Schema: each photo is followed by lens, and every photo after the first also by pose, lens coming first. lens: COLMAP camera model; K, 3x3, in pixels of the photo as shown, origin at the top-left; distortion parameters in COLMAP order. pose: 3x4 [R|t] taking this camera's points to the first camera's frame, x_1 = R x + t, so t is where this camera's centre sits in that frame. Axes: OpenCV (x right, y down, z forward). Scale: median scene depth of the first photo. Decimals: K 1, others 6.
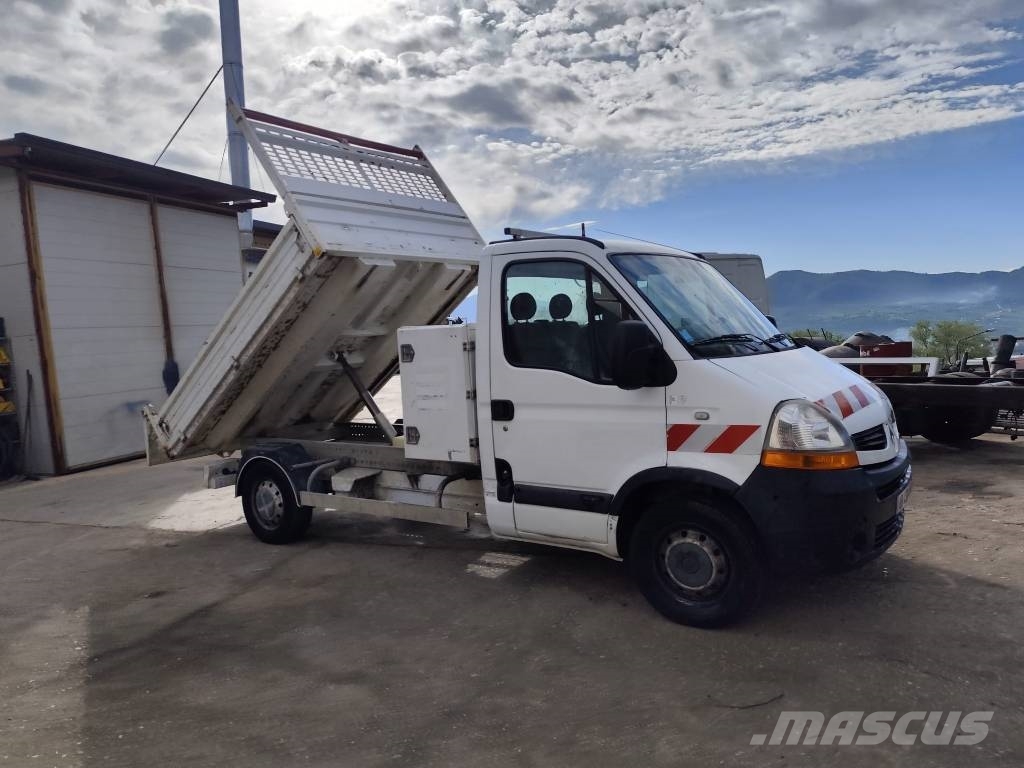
lens RADIAL K [[713.3, 0, 510.2], [0, 713.3, 381.2], [0, 0, 1]] dist [0.039937, -0.033677]
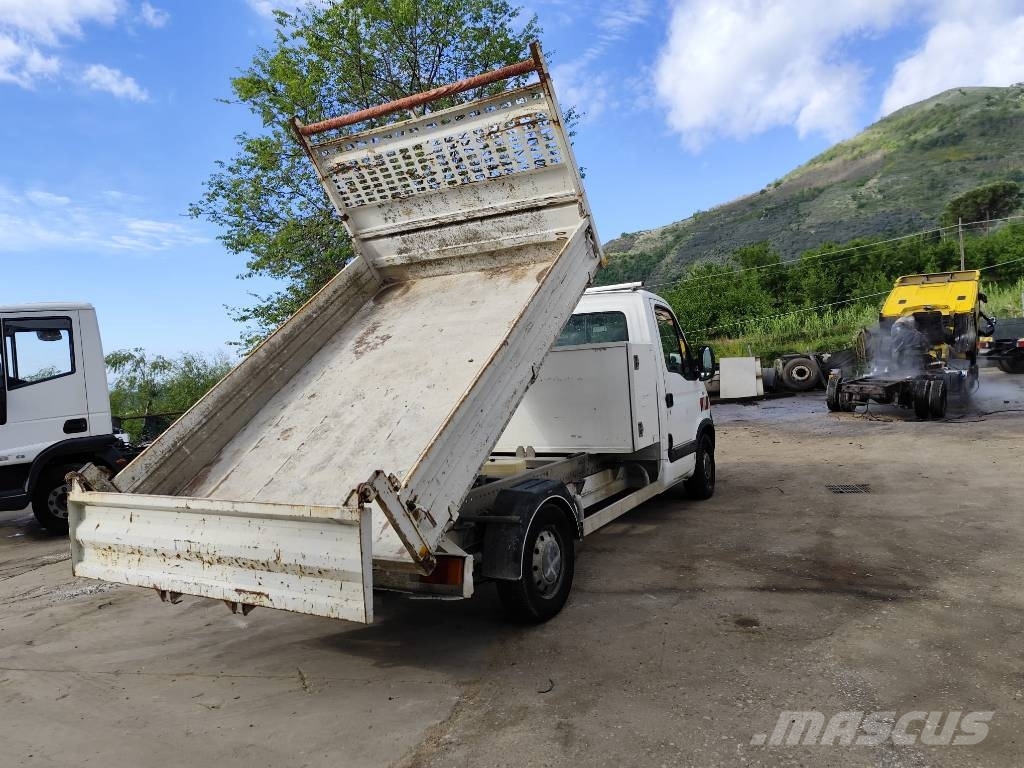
lens RADIAL K [[700.7, 0, 526.0], [0, 700.7, 377.7], [0, 0, 1]] dist [0.045594, -0.045938]
pose [[-0.114719, 0.050545, 0.992111, -1.406044], [0.135750, 0.990134, -0.034748, 0.002327], [-0.984079, 0.130693, -0.120449, 1.420485]]
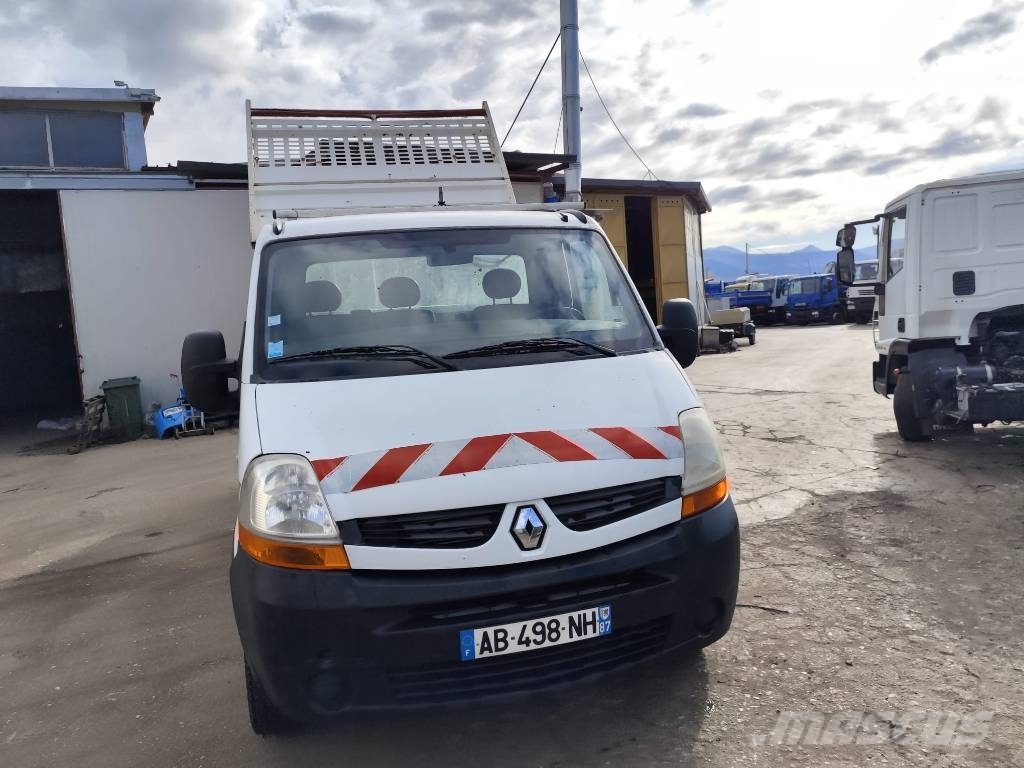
lens RADIAL K [[717.5, 0, 507.7], [0, 717.5, 359.8], [0, 0, 1]] dist [0.009743, -0.002709]
pose [[0.779443, 0.048764, -0.624572, 0.780330], [-0.017834, 0.998289, 0.055686, -0.084036], [0.626219, -0.032265, 0.778979, 0.469558]]
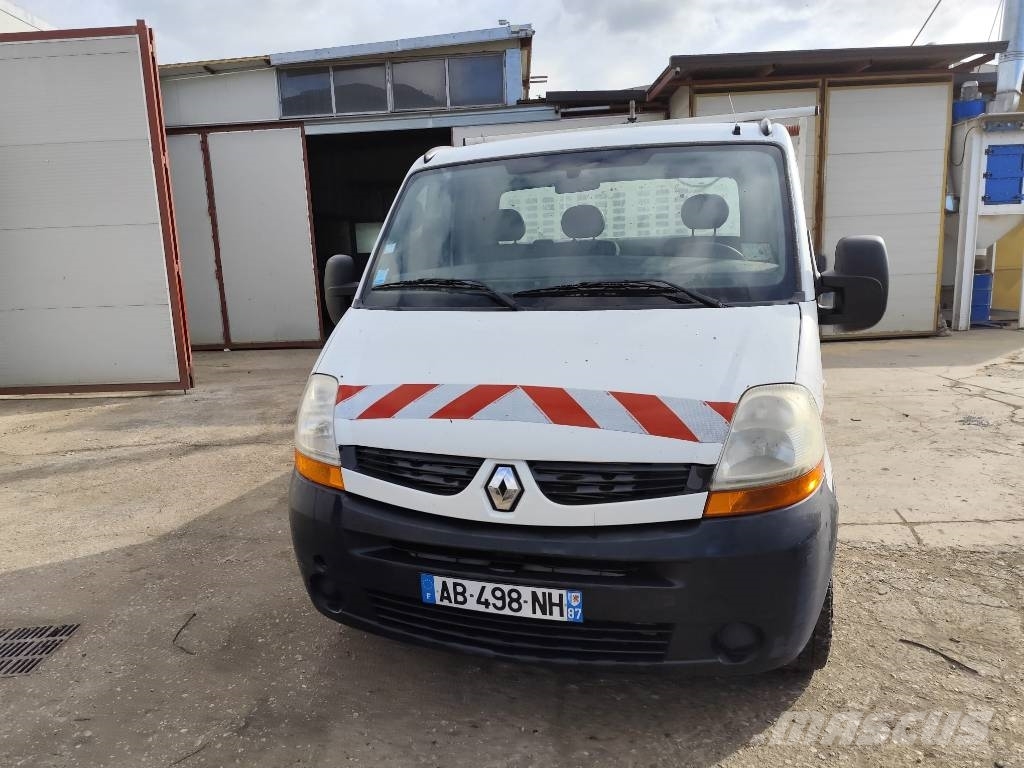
lens RADIAL K [[695.6, 0, 512.3], [0, 695.6, 392.8], [0, 0, 1]] dist [0.023839, -0.022516]
pose [[0.330812, 0.224677, -0.916561, 0.887036], [-0.045655, 0.973918, 0.222259, -0.099208], [0.942592, -0.031680, 0.332442, 0.736871]]
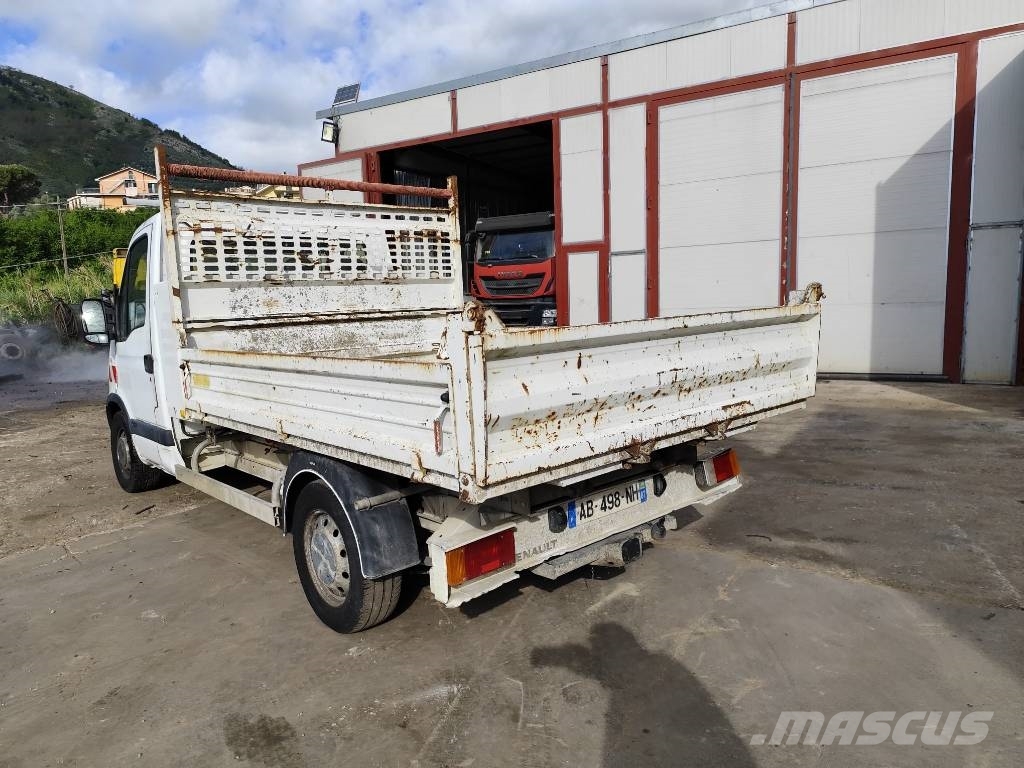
lens RADIAL K [[693.7, 0, 528.6], [0, 693.7, 389.0], [0, 0, 1]] dist [0.050225, -0.048407]
pose [[-0.973773, 0.081981, 0.212238, -0.551755], [0.120864, 0.976714, 0.177263, -0.079941], [-0.192764, 0.198266, -0.961006, 2.245801]]
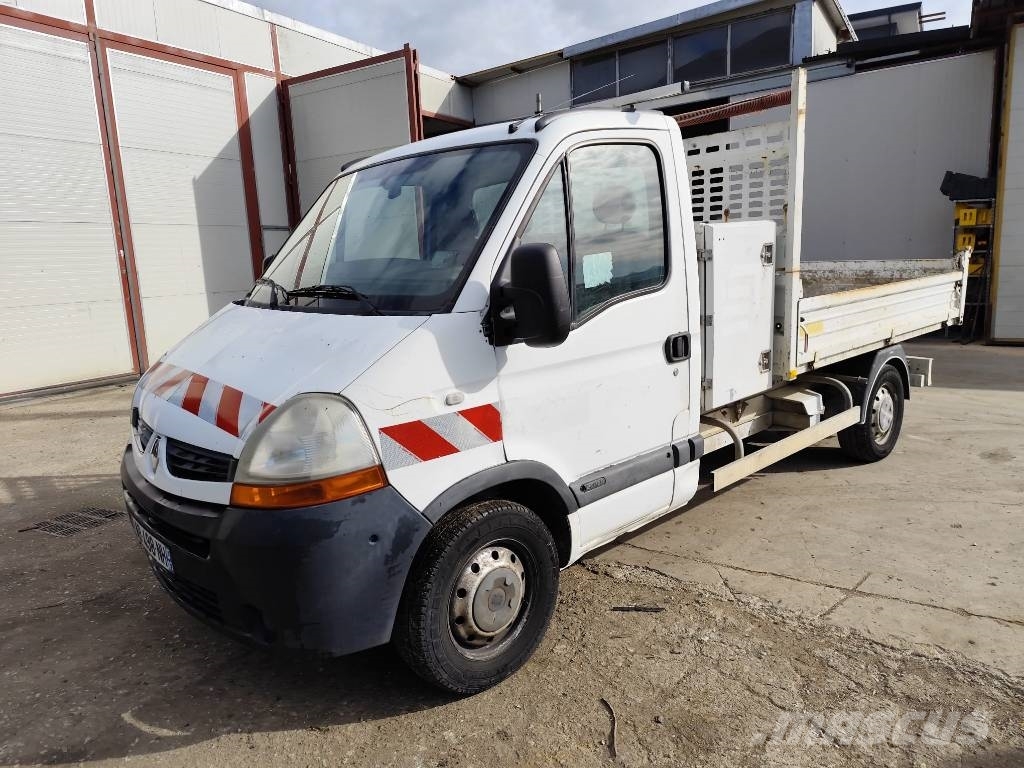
lens RADIAL K [[693.3, 0, 517.9], [0, 693.3, 377.6], [0, 0, 1]] dist [0.040933, -0.038032]
pose [[-0.193571, 0.247726, -0.949296, 0.949145], [-0.007200, 0.967212, 0.253869, -0.144445], [0.981060, 0.055977, -0.185441, 1.286829]]
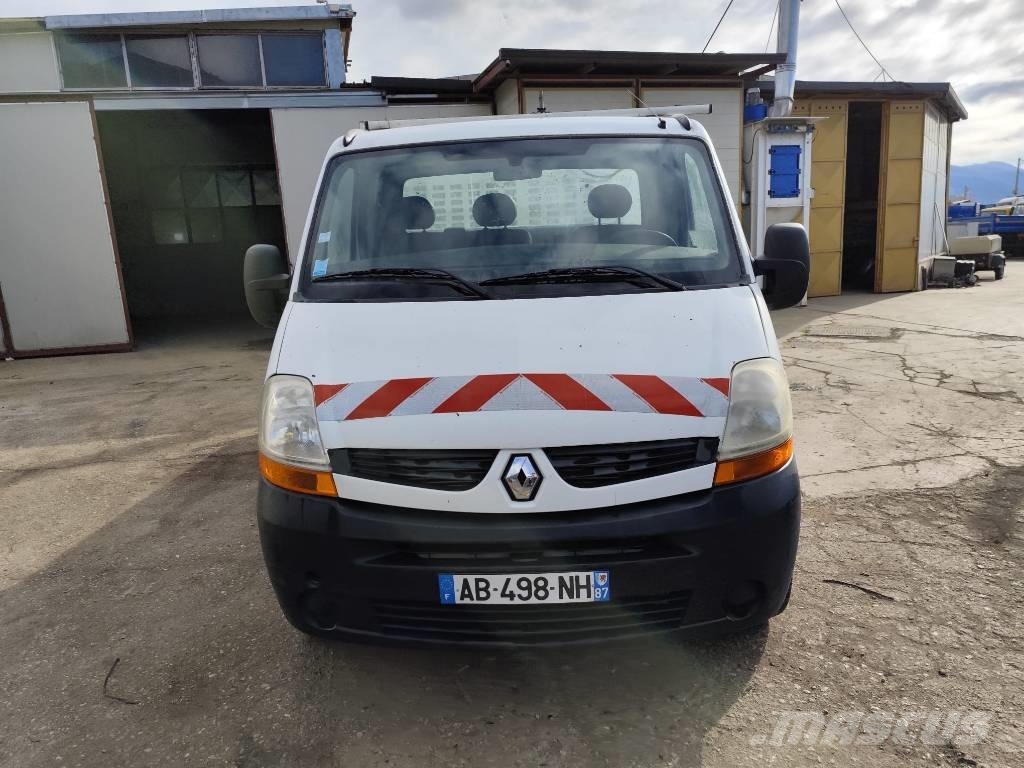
lens RADIAL K [[697.8, 0, 510.7], [0, 697.8, 390.9], [0, 0, 1]] dist [0.034606, -0.033582]
pose [[0.569485, 0.205355, -0.795937, 0.824953], [-0.044063, 0.974526, 0.219904, -0.090965], [0.820820, -0.090161, 0.564027, 0.620274]]
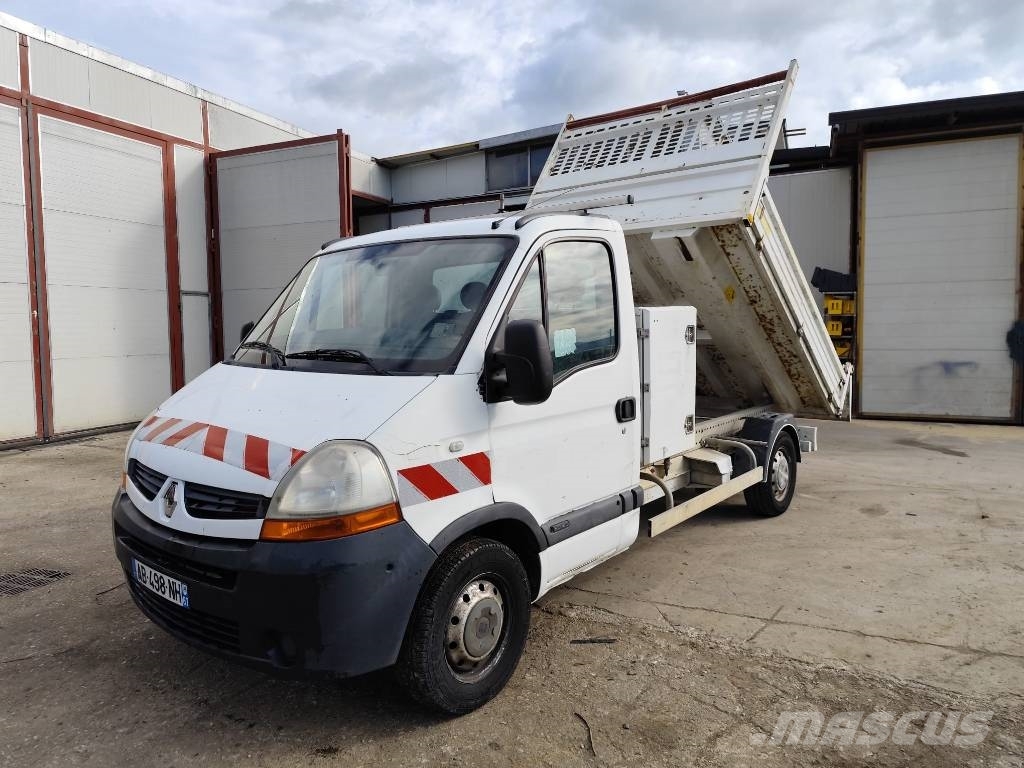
lens RADIAL K [[696.5, 0, 511.3], [0, 696.5, 367.5], [0, 0, 1]] dist [0.033003, -0.027541]
pose [[-0.062481, 0.131134, -0.989394, 1.066271], [-0.047719, 0.989804, 0.134202, -0.151408], [0.996905, 0.055598, -0.055586, 1.223548]]
